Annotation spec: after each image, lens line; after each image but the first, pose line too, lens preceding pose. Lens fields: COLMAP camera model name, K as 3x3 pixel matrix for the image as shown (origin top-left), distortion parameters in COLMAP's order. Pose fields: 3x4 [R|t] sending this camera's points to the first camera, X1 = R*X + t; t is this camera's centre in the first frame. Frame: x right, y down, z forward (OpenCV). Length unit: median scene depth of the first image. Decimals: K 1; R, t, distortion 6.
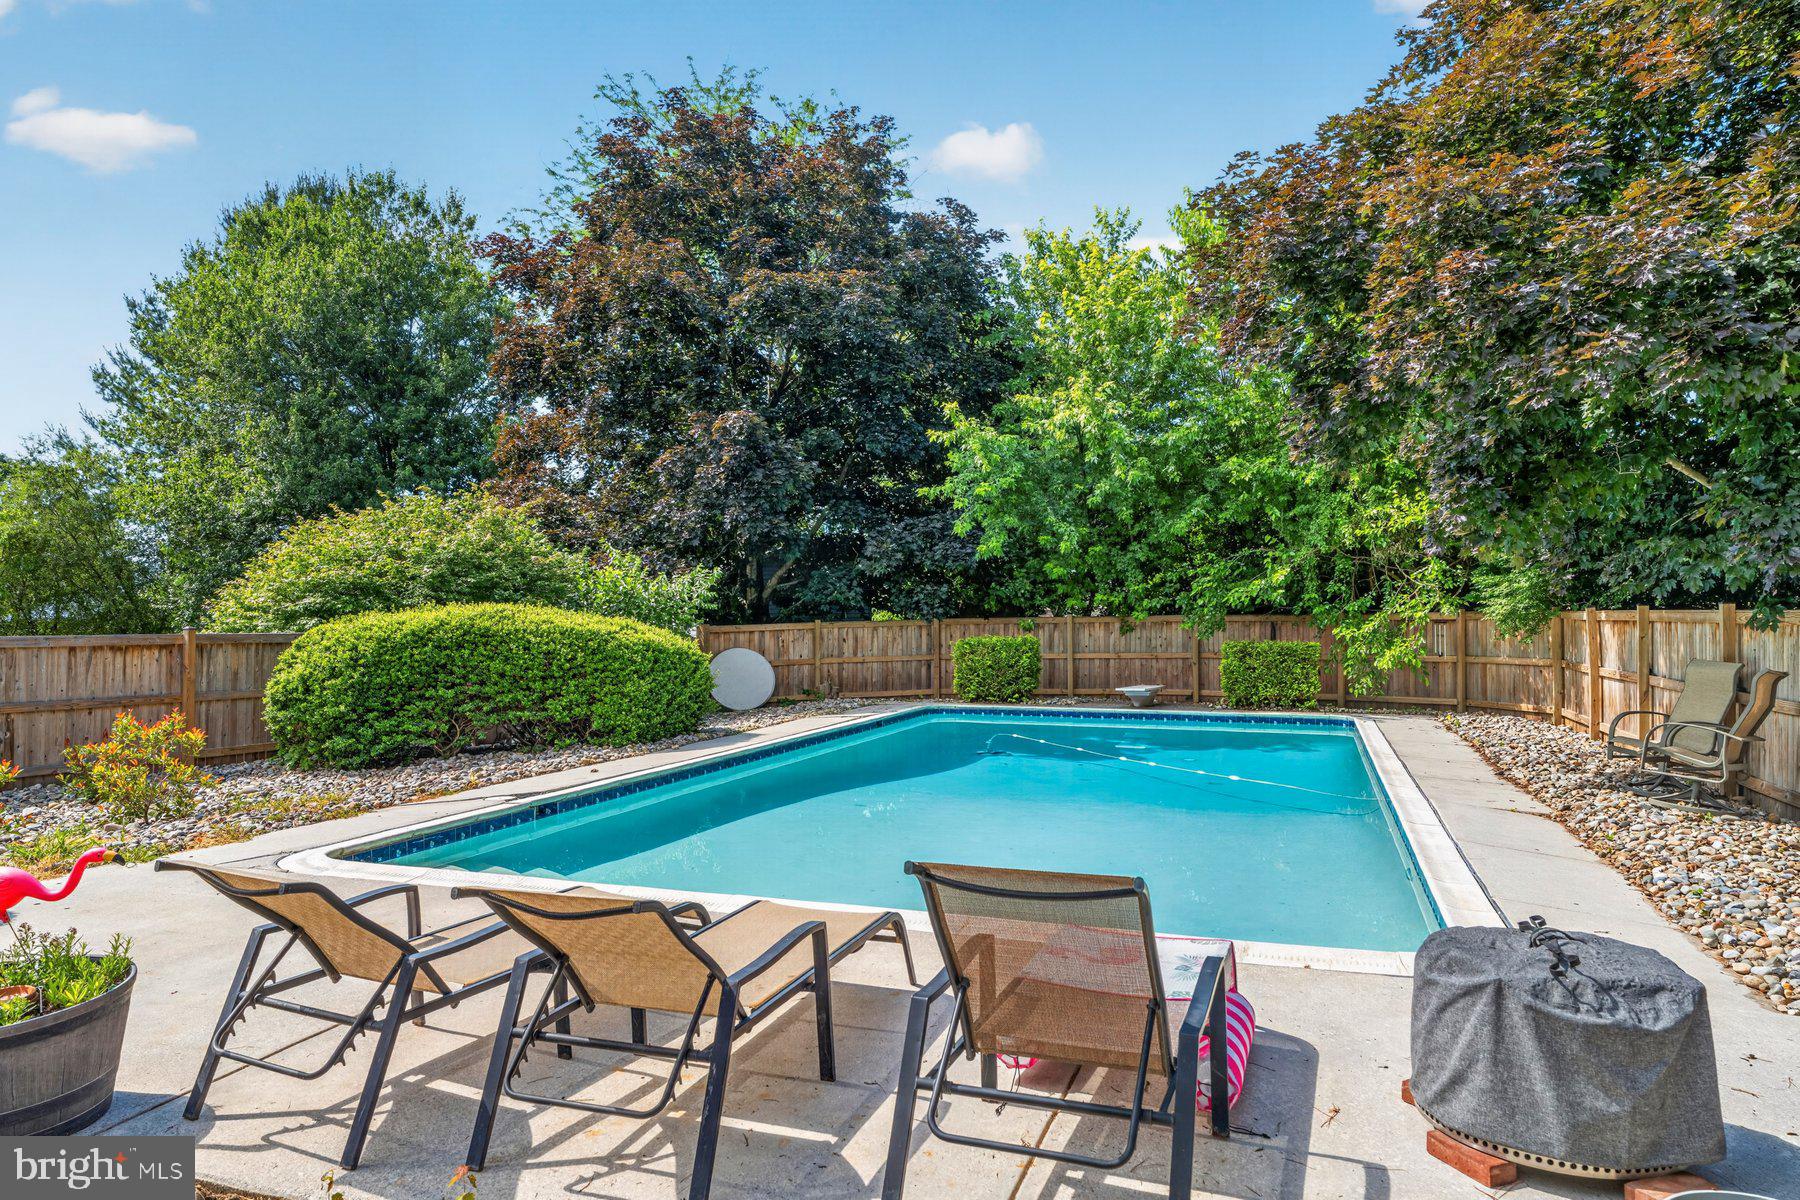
lens RADIAL K [[1172.5, 0, 898.9], [0, 1172.5, 605.2], [0, 0, 1]] dist [-0.015085, 0.004470]
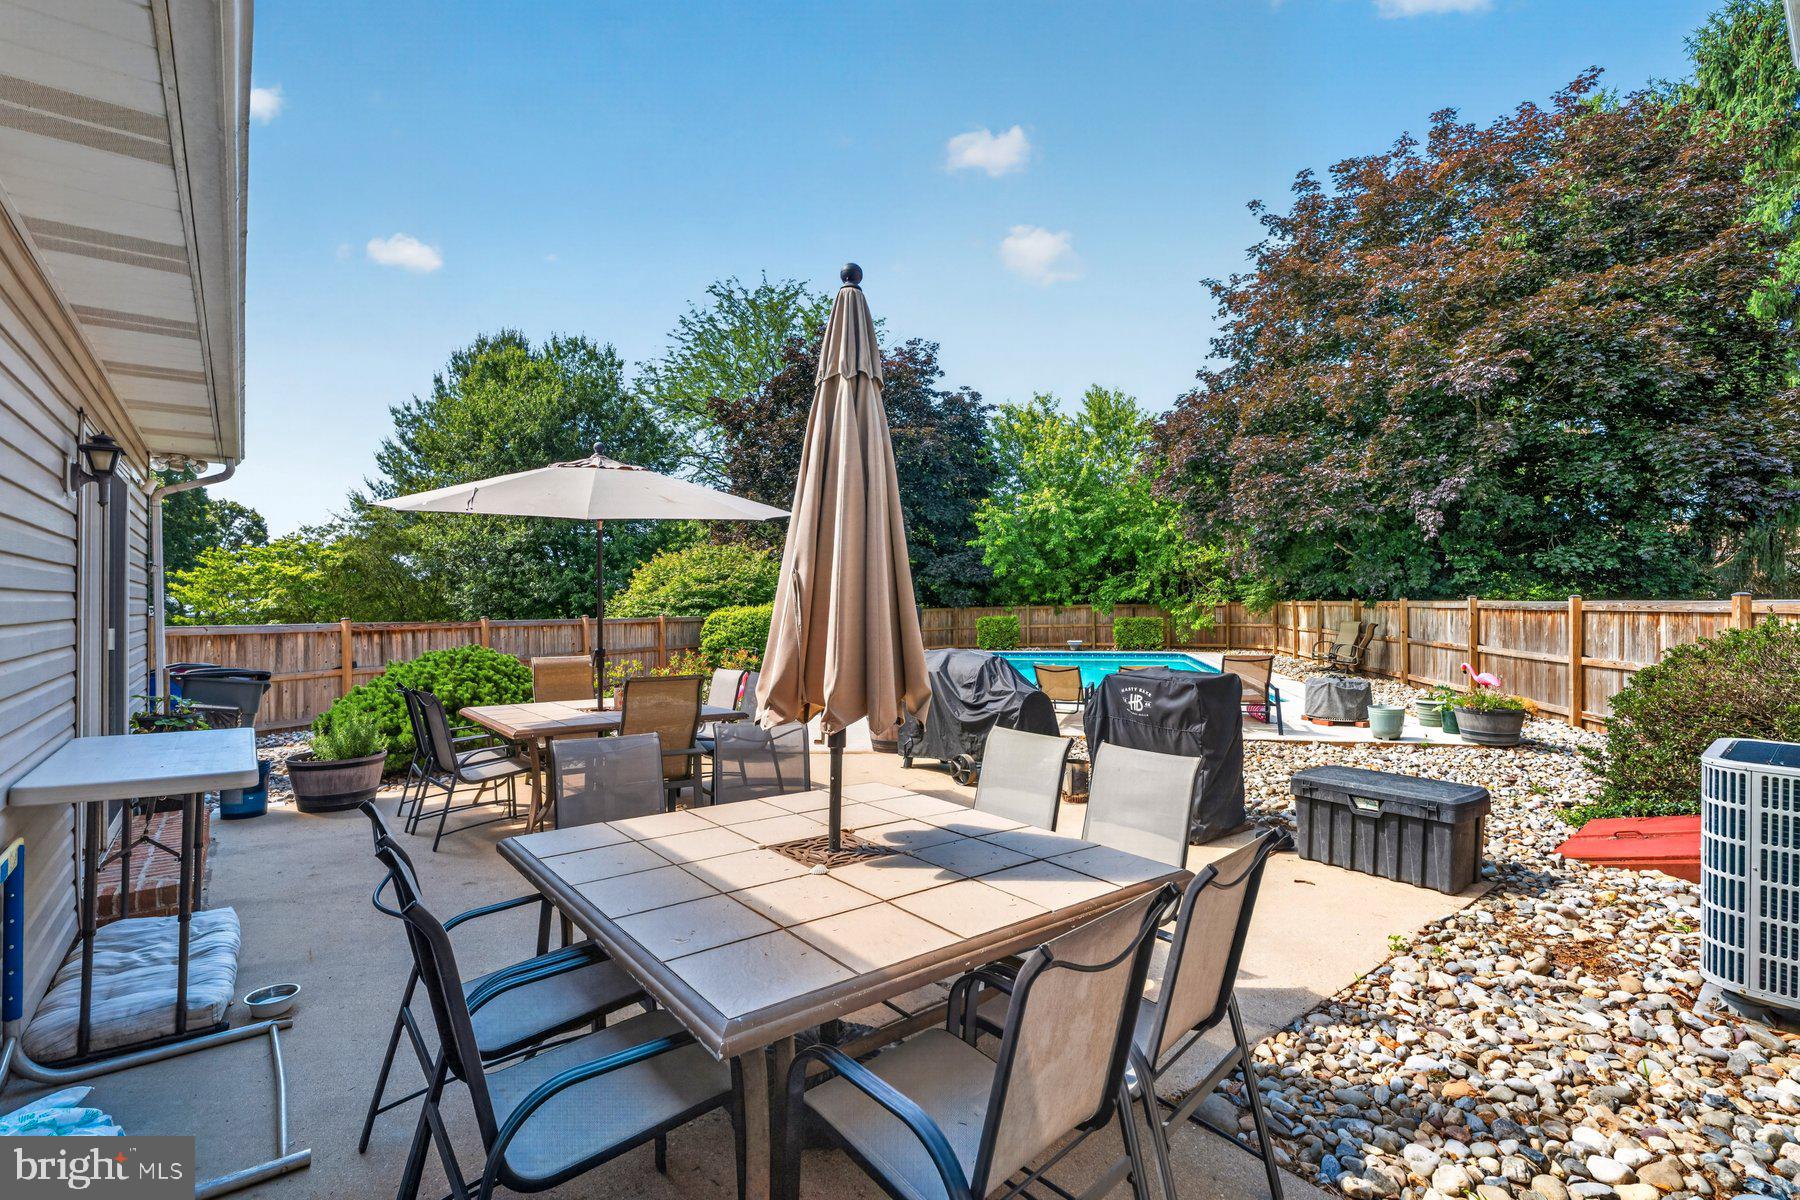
lens RADIAL K [[815.1, 0, 905.2], [0, 815.1, 602.8], [0, 0, 1]] dist [-0.003563, -0.000584]
pose [[0.990446, -0.008724, 0.137627, -0.278691], [0.008030, 0.999952, 0.005597, -0.005397], [-0.137669, -0.004439, 0.990468, -0.344563]]
